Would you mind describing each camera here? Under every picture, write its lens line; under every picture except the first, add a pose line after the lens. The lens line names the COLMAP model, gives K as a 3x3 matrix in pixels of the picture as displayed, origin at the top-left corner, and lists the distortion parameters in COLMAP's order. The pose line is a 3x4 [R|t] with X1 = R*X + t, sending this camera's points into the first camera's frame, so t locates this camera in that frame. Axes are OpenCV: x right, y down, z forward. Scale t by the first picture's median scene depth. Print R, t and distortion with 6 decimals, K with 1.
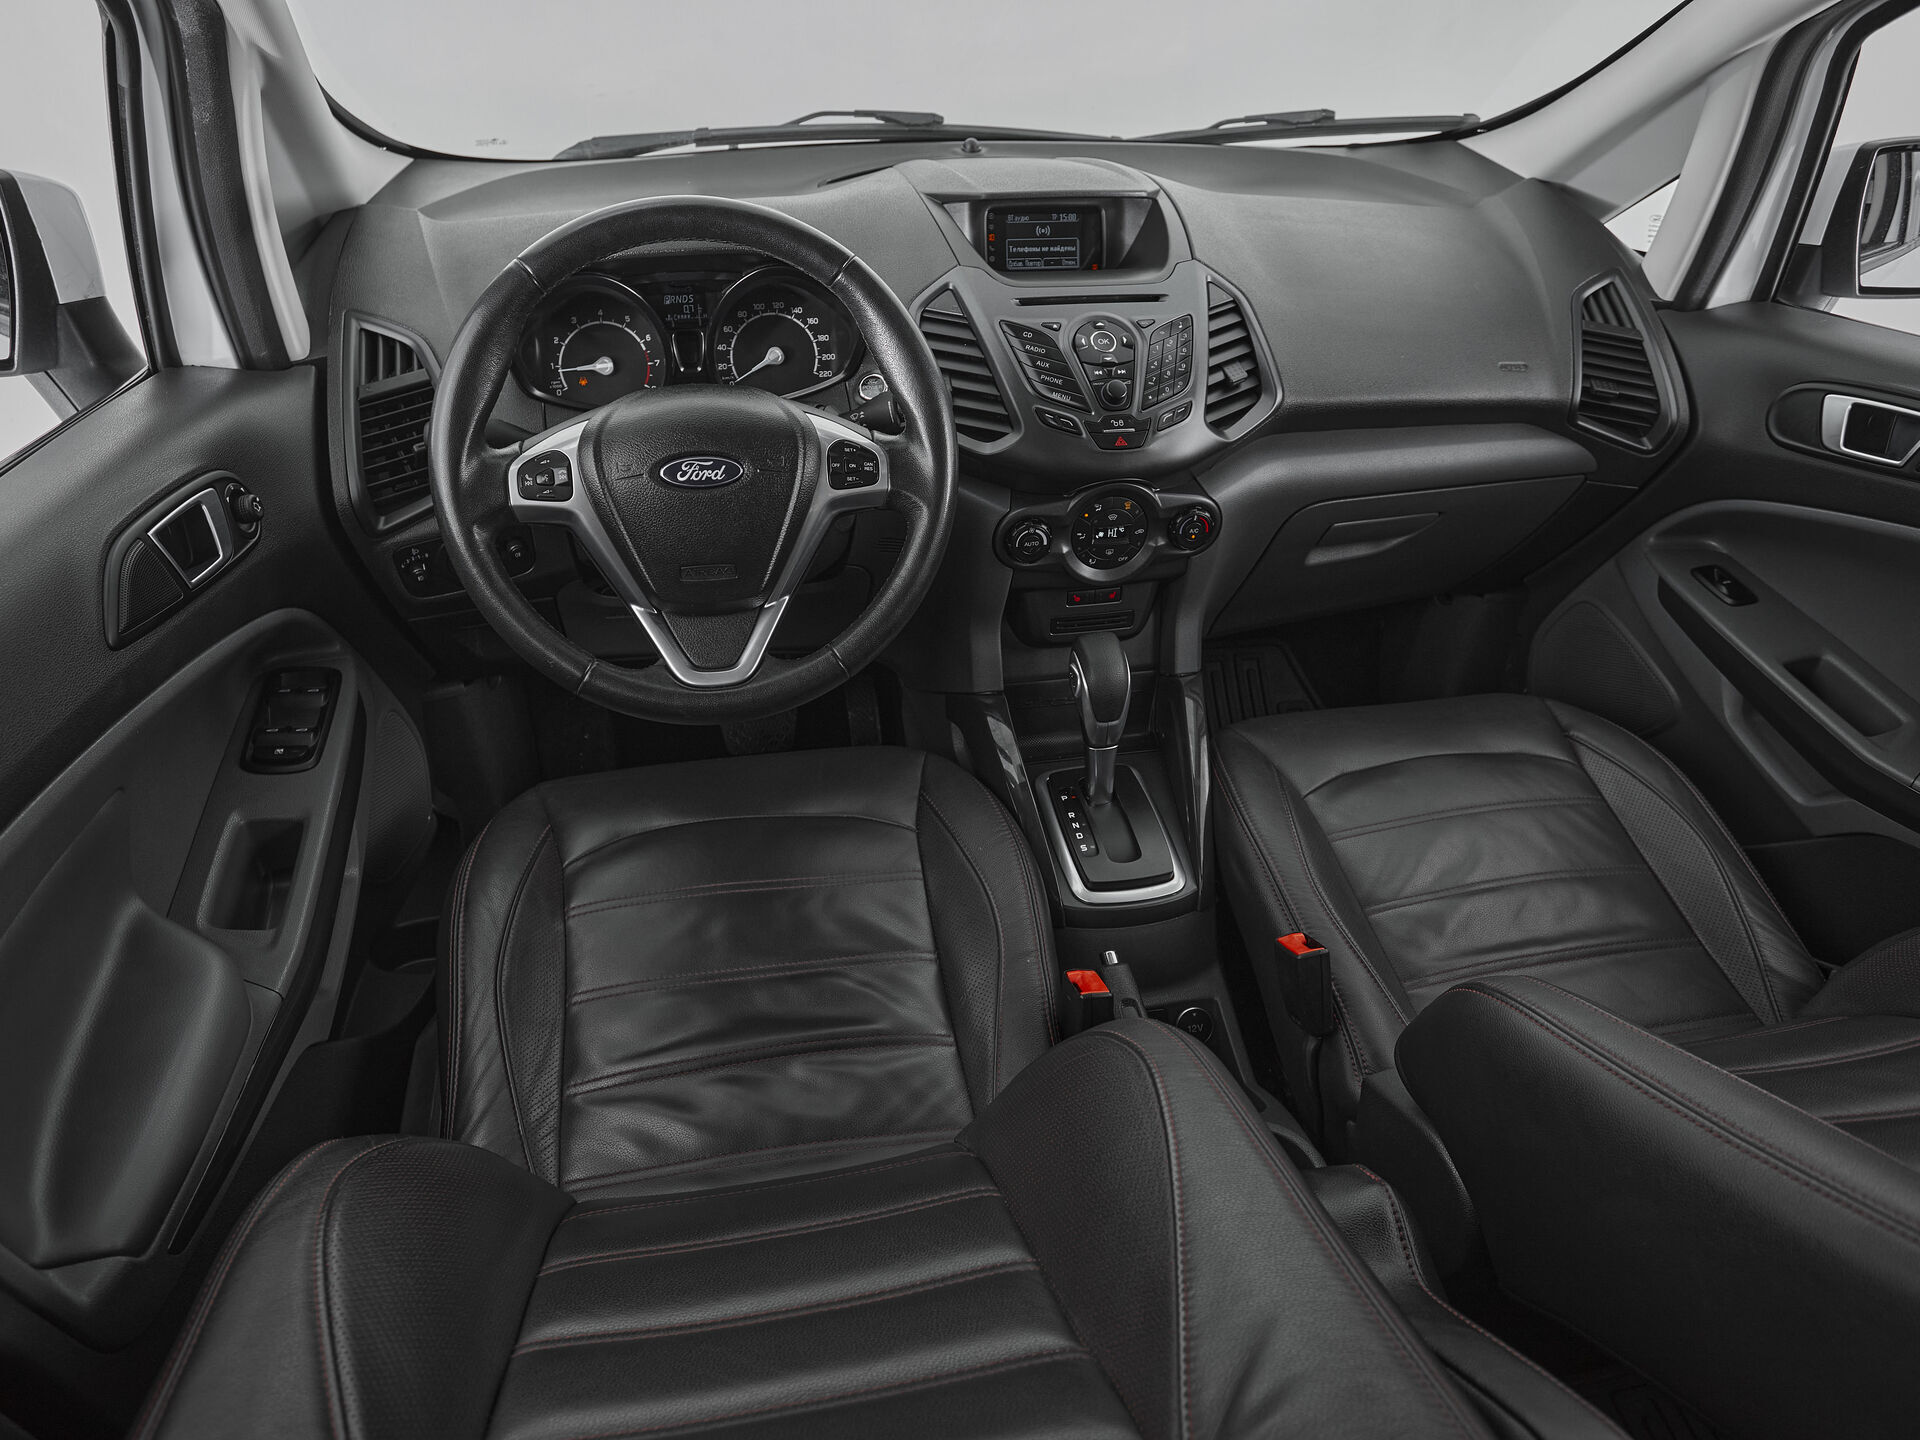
lens RADIAL K [[1278.3, 0, 971.2], [0, 1278.3, 729.8], [0, 0, 1]] dist [-0.064129, 0.035862]
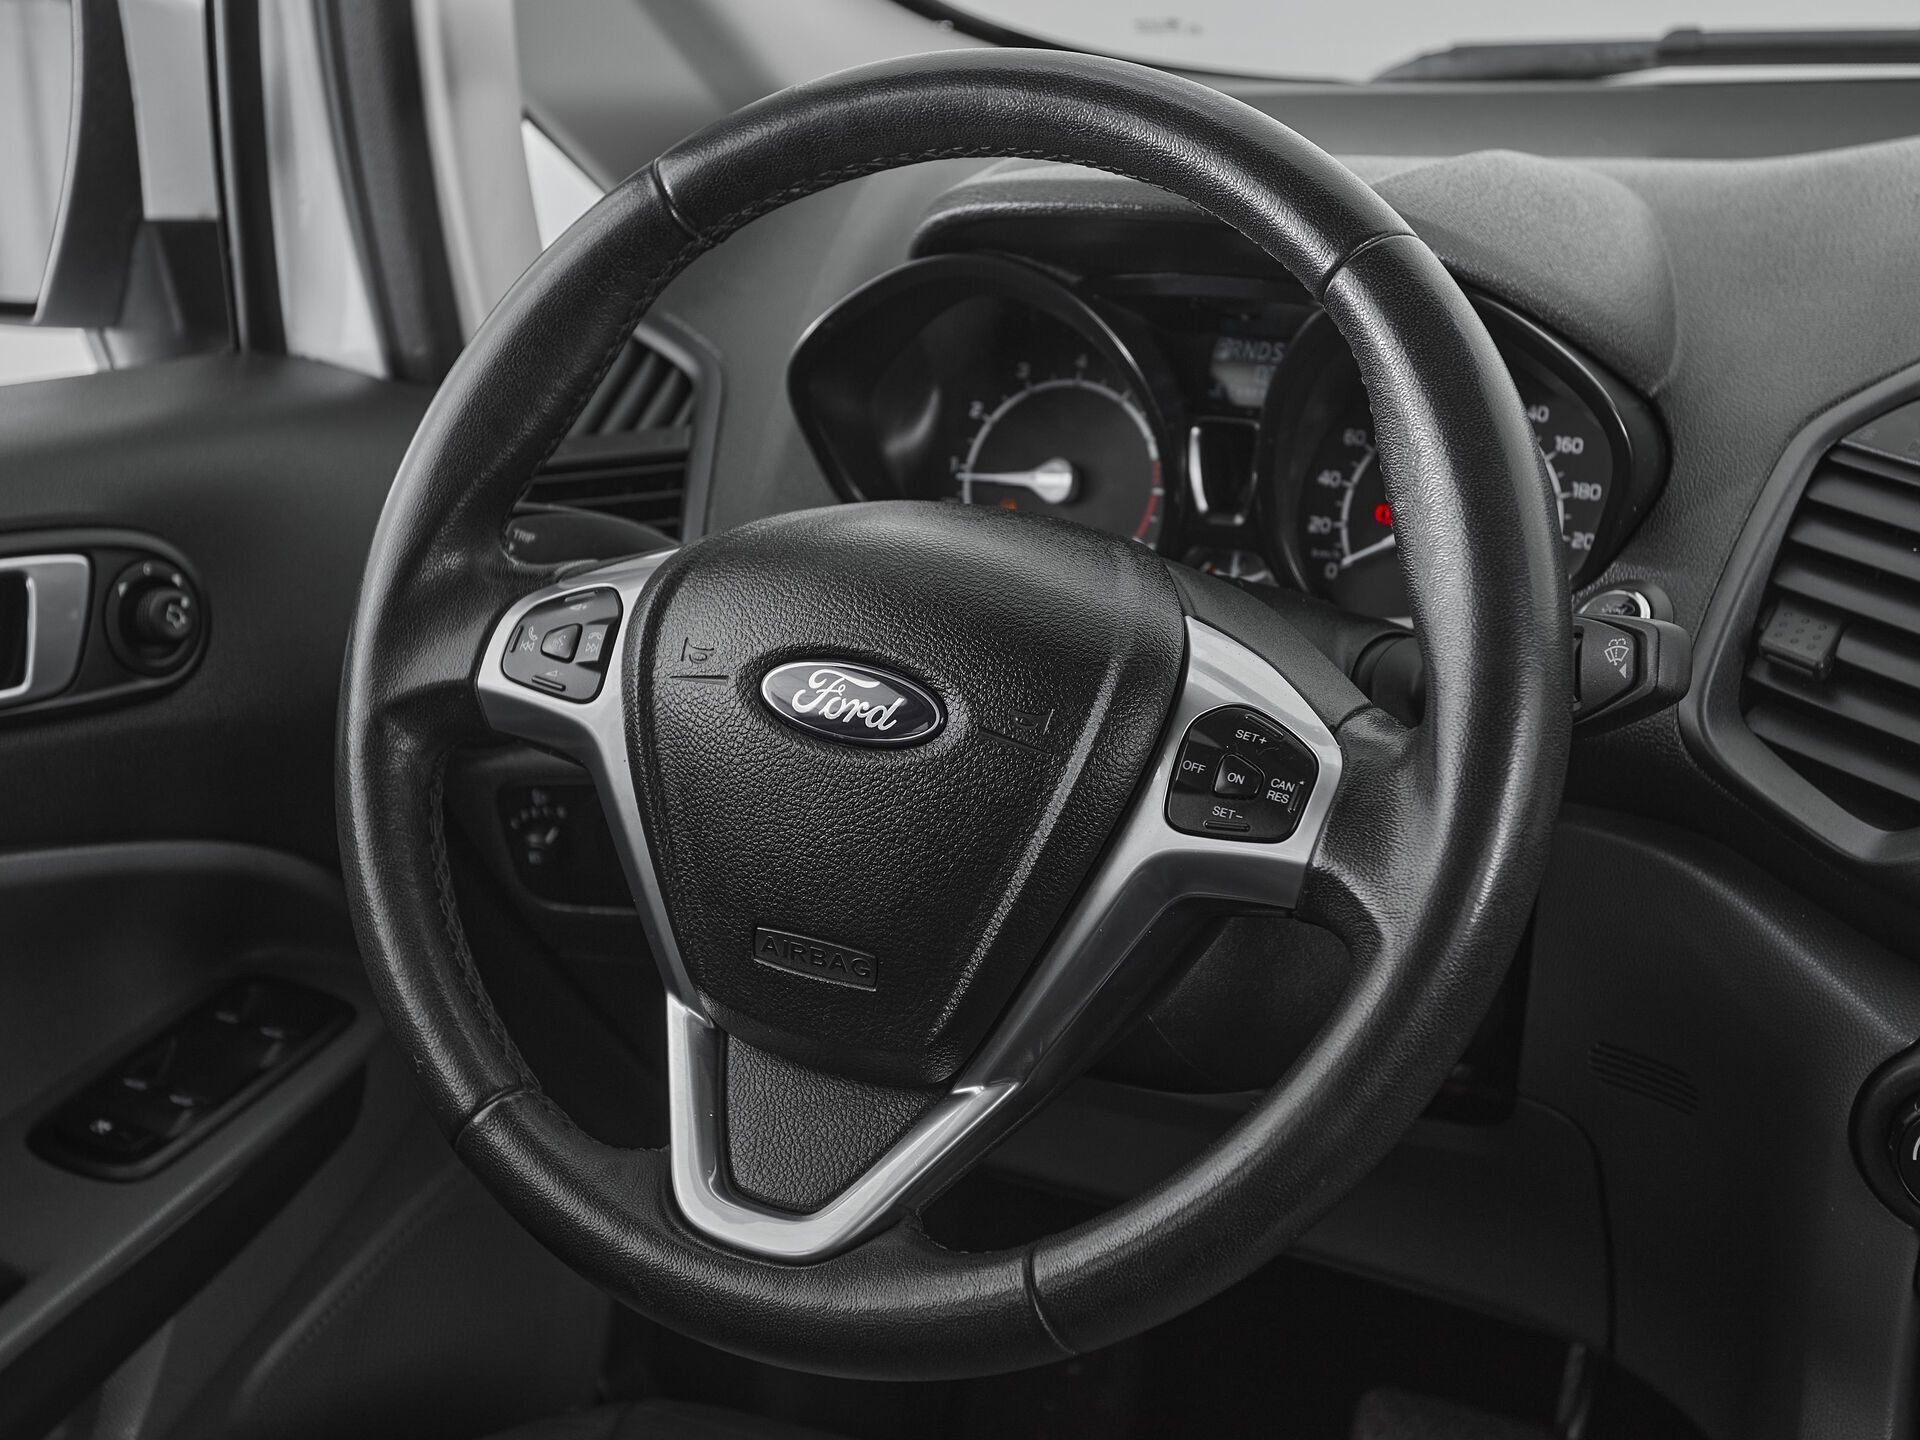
lens RADIAL K [[2756.6, 0, 922.4], [0, 2756.6, 706.9], [0, 0, 1]] dist [0.054884, 0.000000]
pose [[0.765701, 0.167139, -0.621102, 0.254227], [-0.322309, 0.935364, -0.145638, -0.066766], [0.556614, 0.311702, 0.770079, 0.282449]]
